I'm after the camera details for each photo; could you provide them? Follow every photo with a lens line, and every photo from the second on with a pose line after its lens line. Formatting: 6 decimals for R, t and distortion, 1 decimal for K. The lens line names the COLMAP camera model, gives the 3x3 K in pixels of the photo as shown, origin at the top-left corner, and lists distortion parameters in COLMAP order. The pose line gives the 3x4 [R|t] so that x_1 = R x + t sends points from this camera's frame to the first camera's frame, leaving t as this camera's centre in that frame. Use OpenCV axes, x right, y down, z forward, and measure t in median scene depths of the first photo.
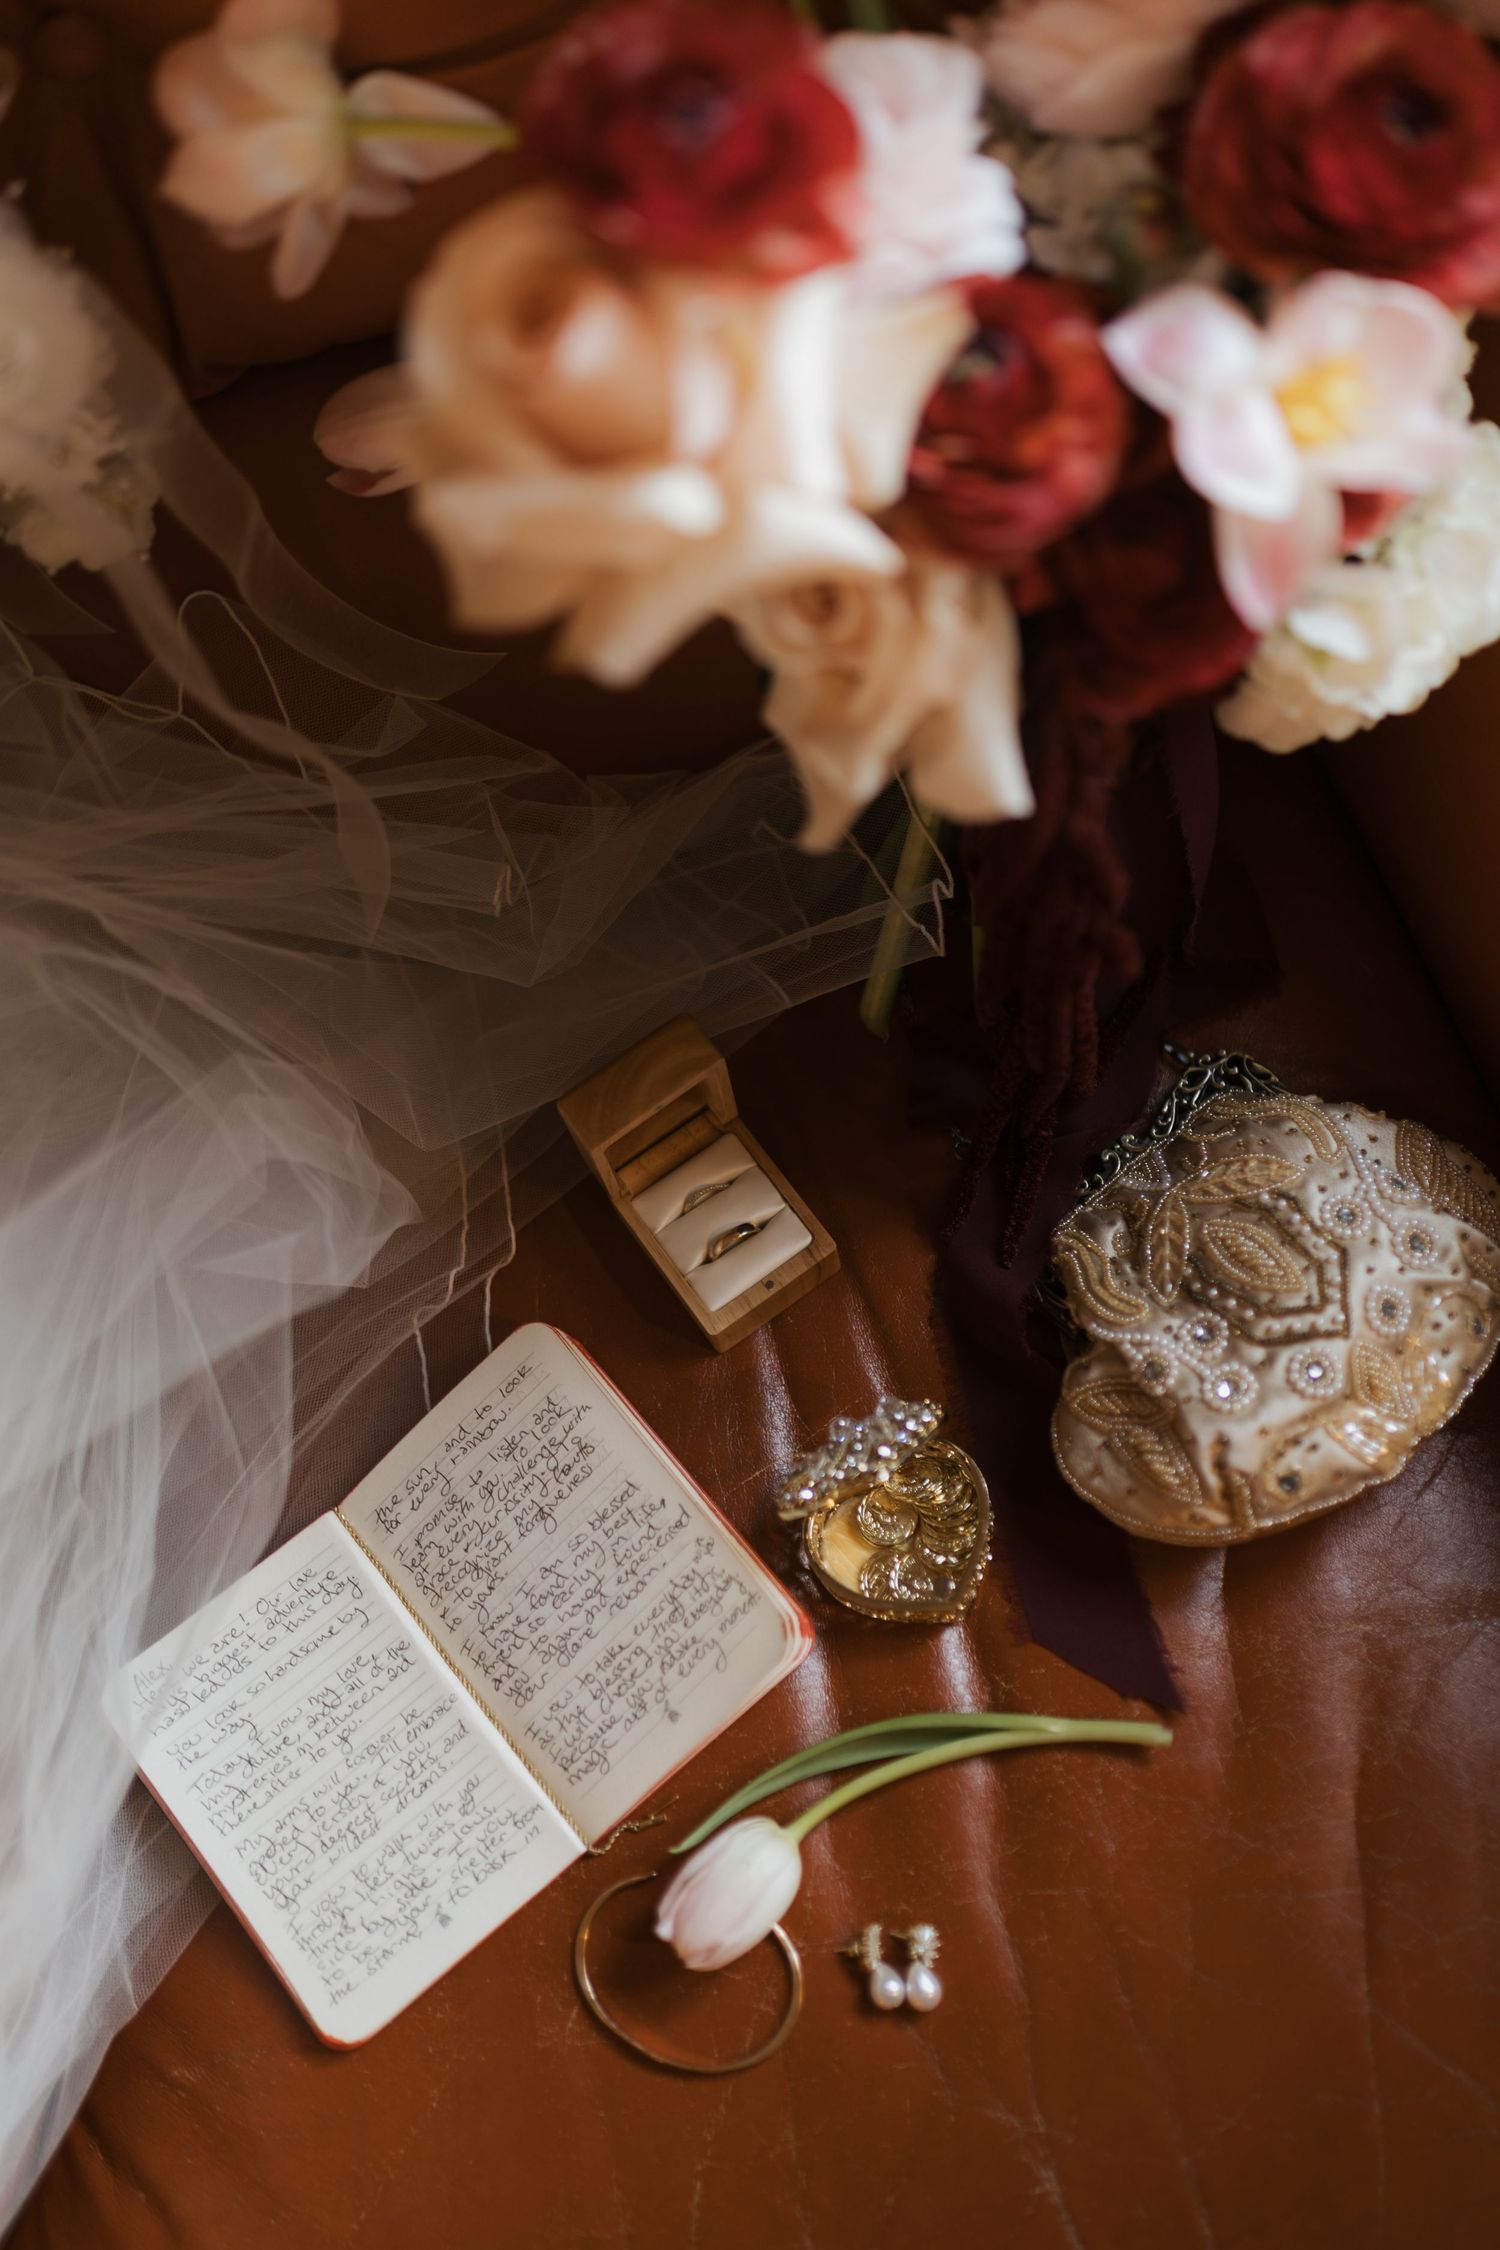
lens RADIAL K [[2213.2, 0, 741.4], [0, 2213.2, 1124.0], [0, 0, 1]] dist [0.010020, 0.000000]
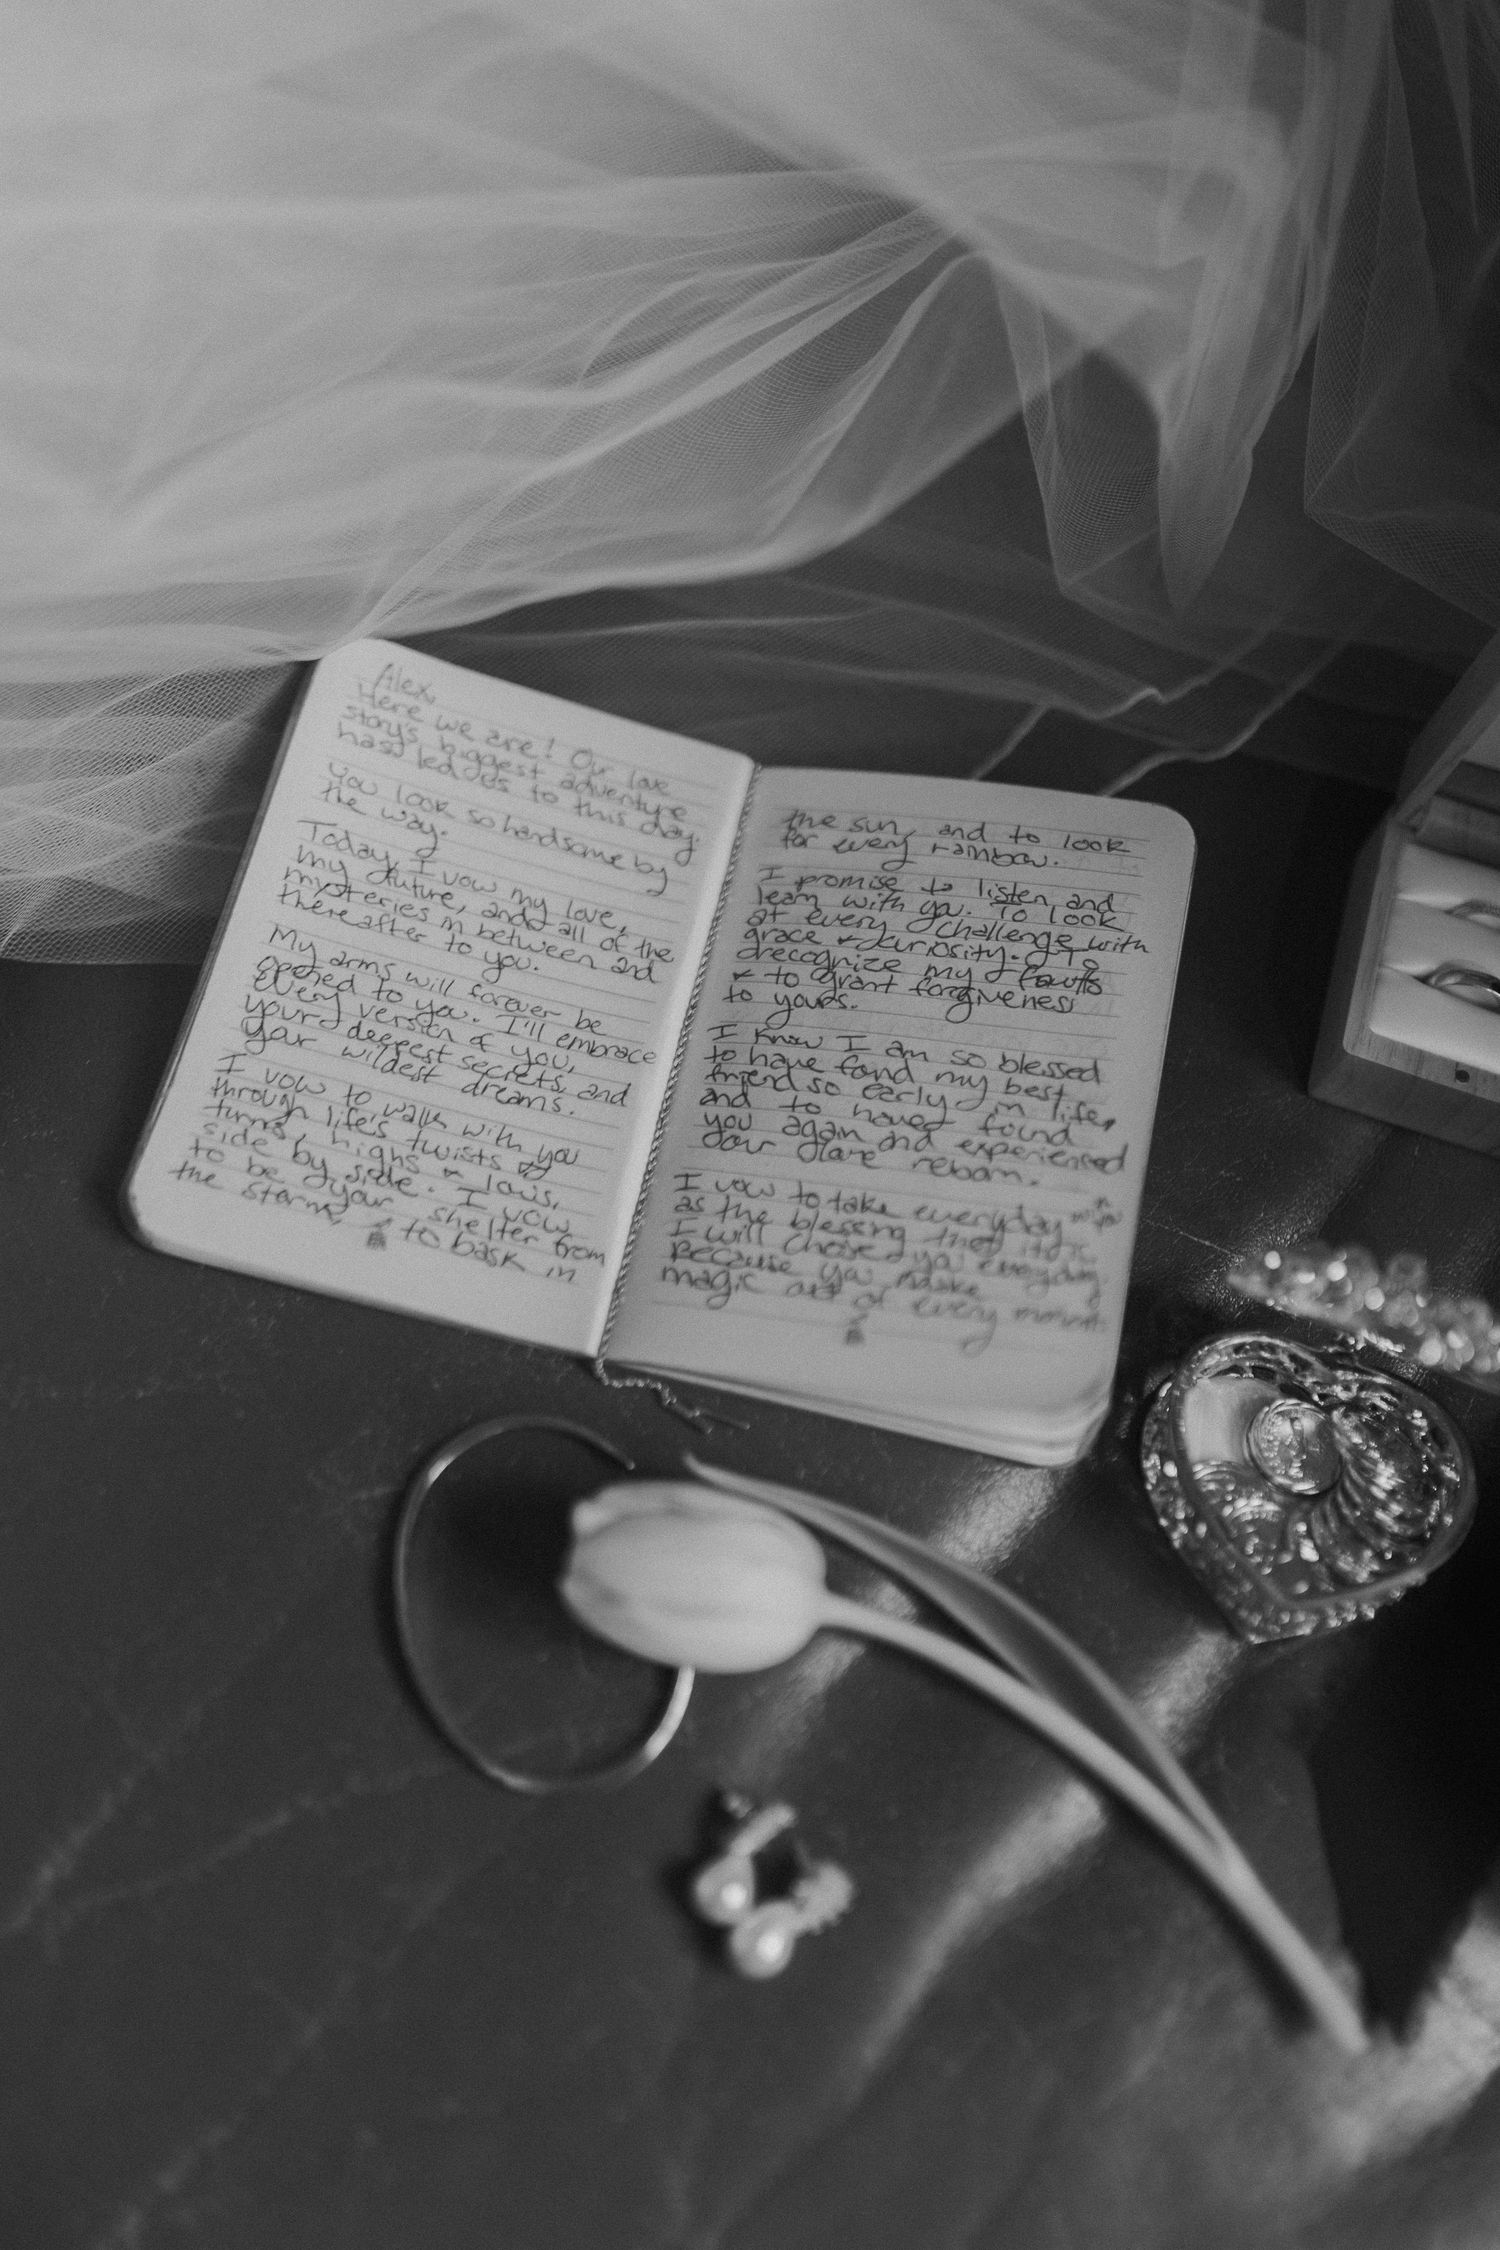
lens RADIAL K [[2213.2, 0, 748.8], [0, 2213.2, 1132.9], [0, 0, 1]] dist [0.010020, 0.000000]
pose [[0.593857, 0.791551, -0.144159, -0.004243], [-0.796757, 0.603483, 0.031409, 0.231069], [0.111860, 0.096208, 0.989056, 0.377168]]
